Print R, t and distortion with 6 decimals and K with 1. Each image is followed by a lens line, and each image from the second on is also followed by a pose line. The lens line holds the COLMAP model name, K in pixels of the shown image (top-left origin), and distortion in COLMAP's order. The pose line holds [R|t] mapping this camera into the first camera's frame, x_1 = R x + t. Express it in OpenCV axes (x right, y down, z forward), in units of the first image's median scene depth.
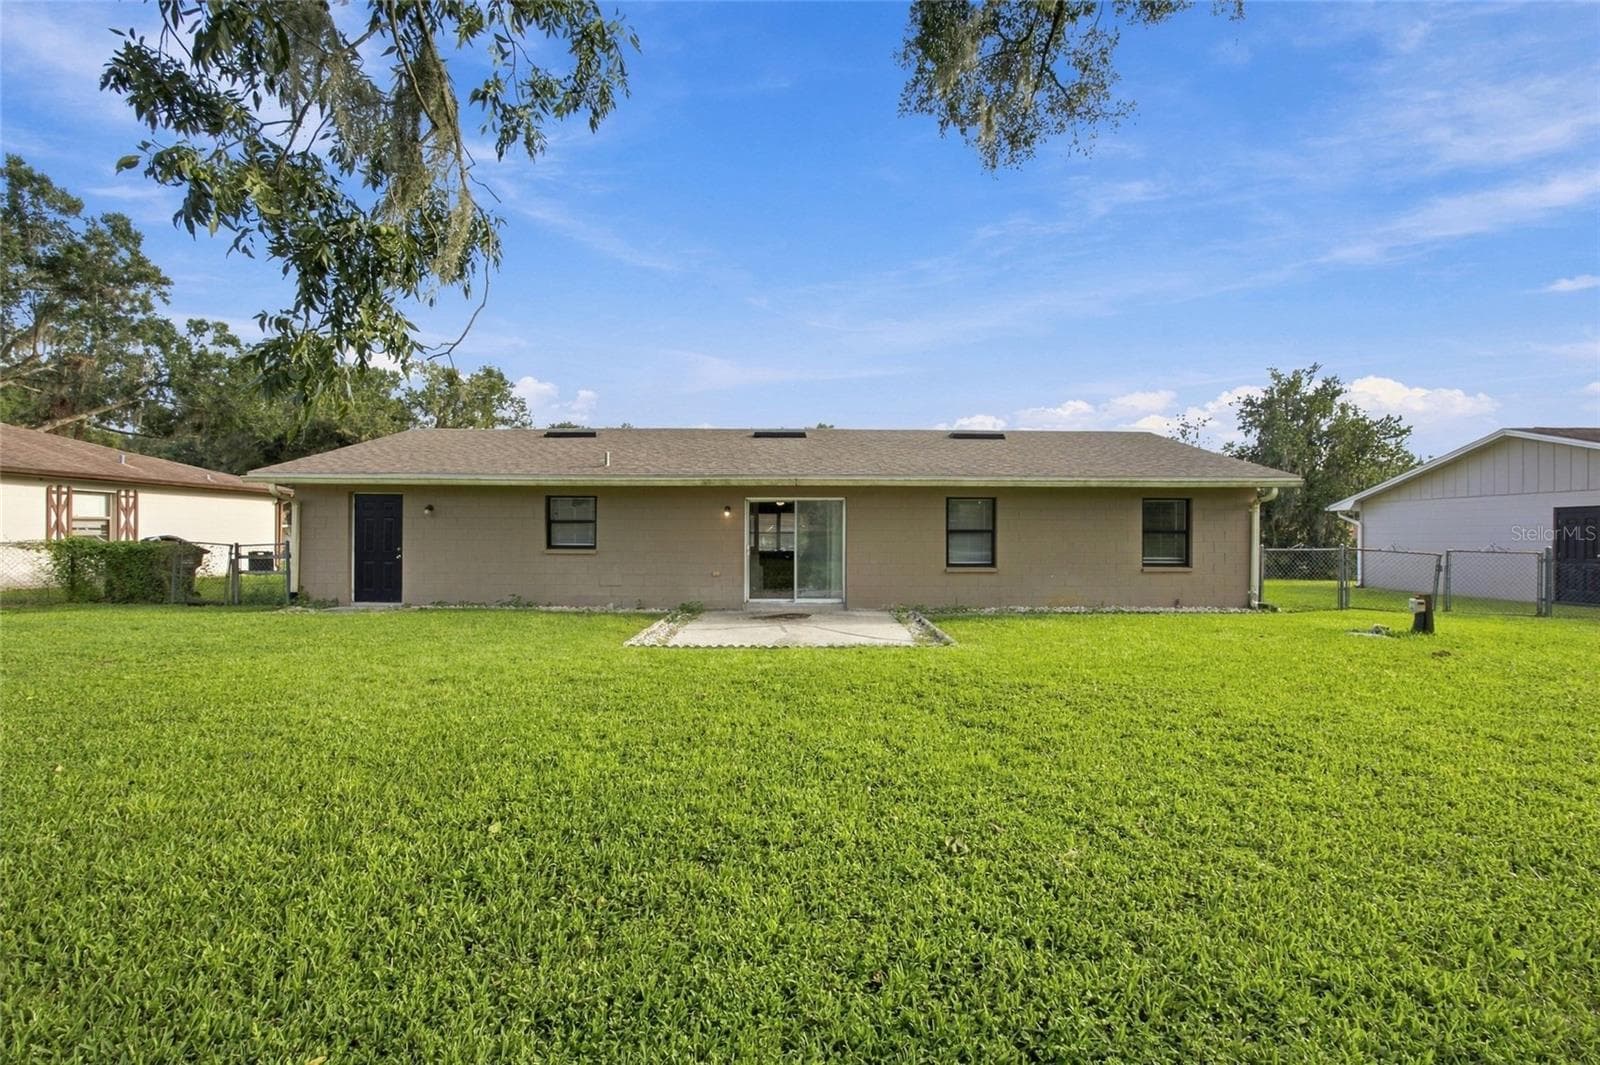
lens RADIAL K [[618.1, 0, 800.9], [0, 618.1, 535.6], [0, 0, 1]] dist [-0.018188, 0.000511]
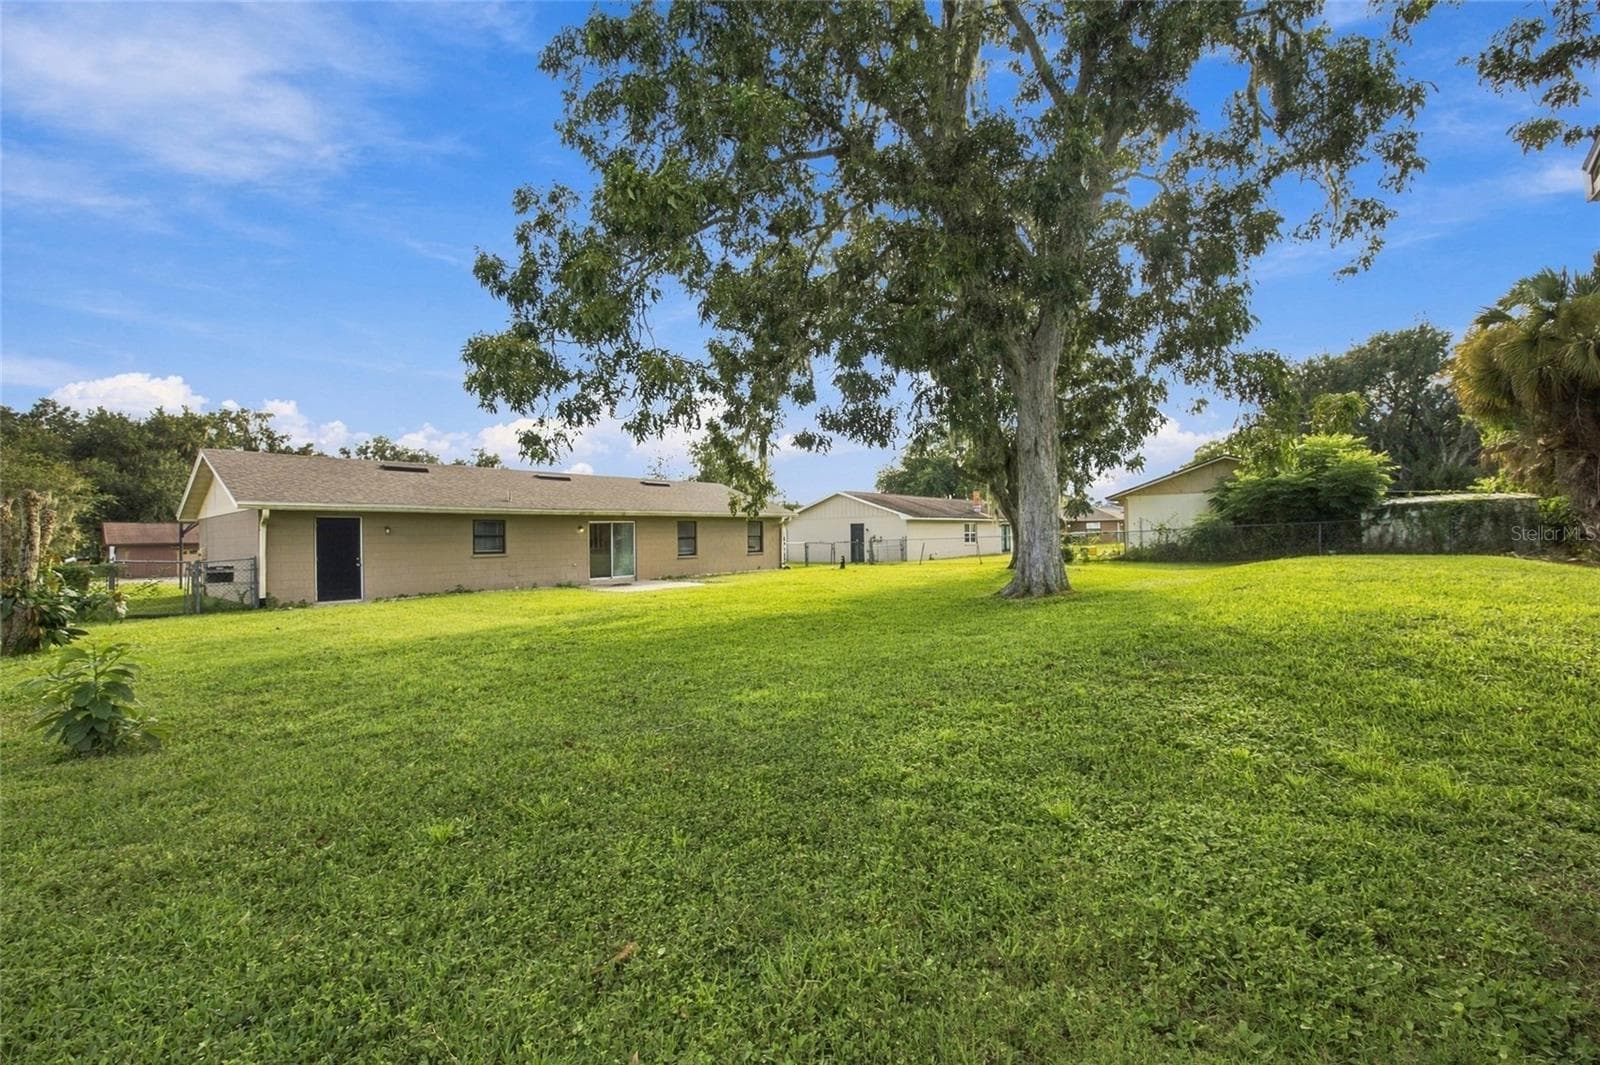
lens RADIAL K [[618.1, 0, 800.9], [0, 618.1, 535.6], [0, 0, 1]] dist [-0.018188, 0.000511]
pose [[0.644714, -0.016074, 0.764255, -1.018382], [0.022813, 0.999738, 0.001782, -0.009915], [-0.764083, 0.016286, 0.644912, -0.581224]]
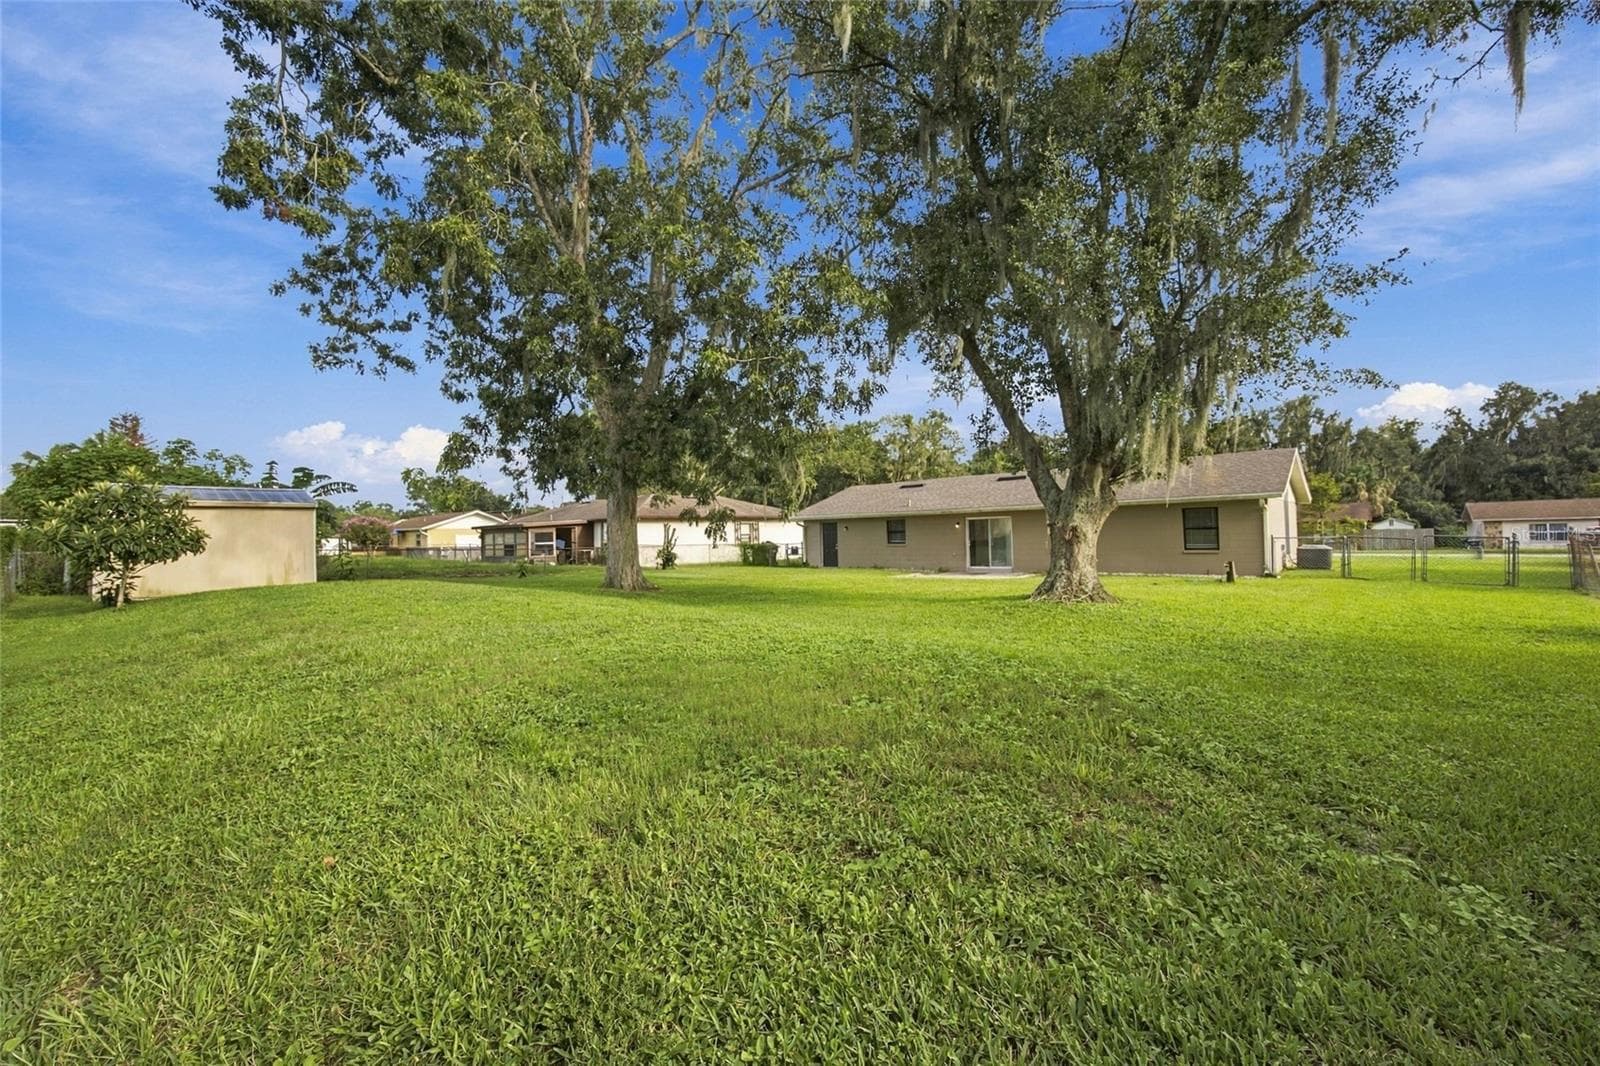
lens RADIAL K [[634.9, 0, 800.0], [0, 634.9, 533.0], [0, 0, 1]] dist [-0.020740, 0.000163]
pose [[0.728767, -0.025105, -0.684301, 0.944724], [0.027929, 0.999586, -0.006928, -0.011715], [0.684192, -0.014063, 0.729167, -0.919337]]
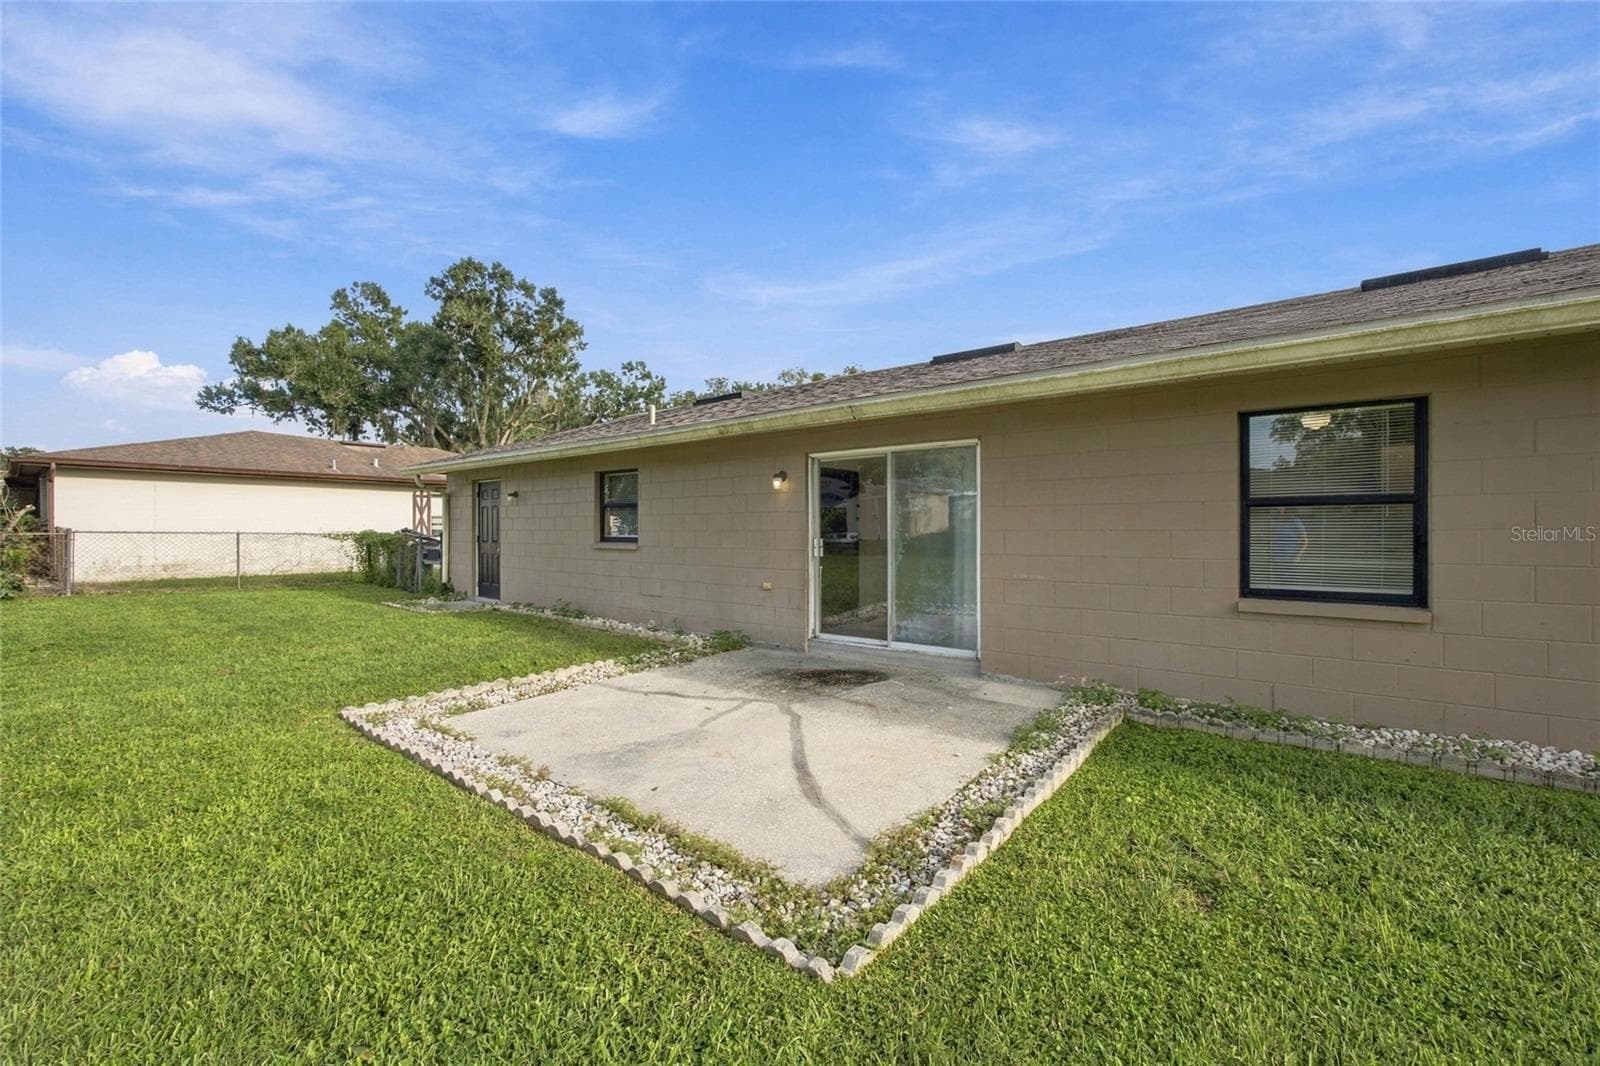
lens RADIAL K [[618.1, 0, 800.9], [0, 618.1, 536.1], [0, 0, 1]] dist [-0.018188, 0.000511]
pose [[0.784559, 0.000373, -0.620054, 0.253011], [0.004329, 0.999972, 0.006079, 0.010359], [0.620039, -0.007453, 0.784535, 0.542613]]
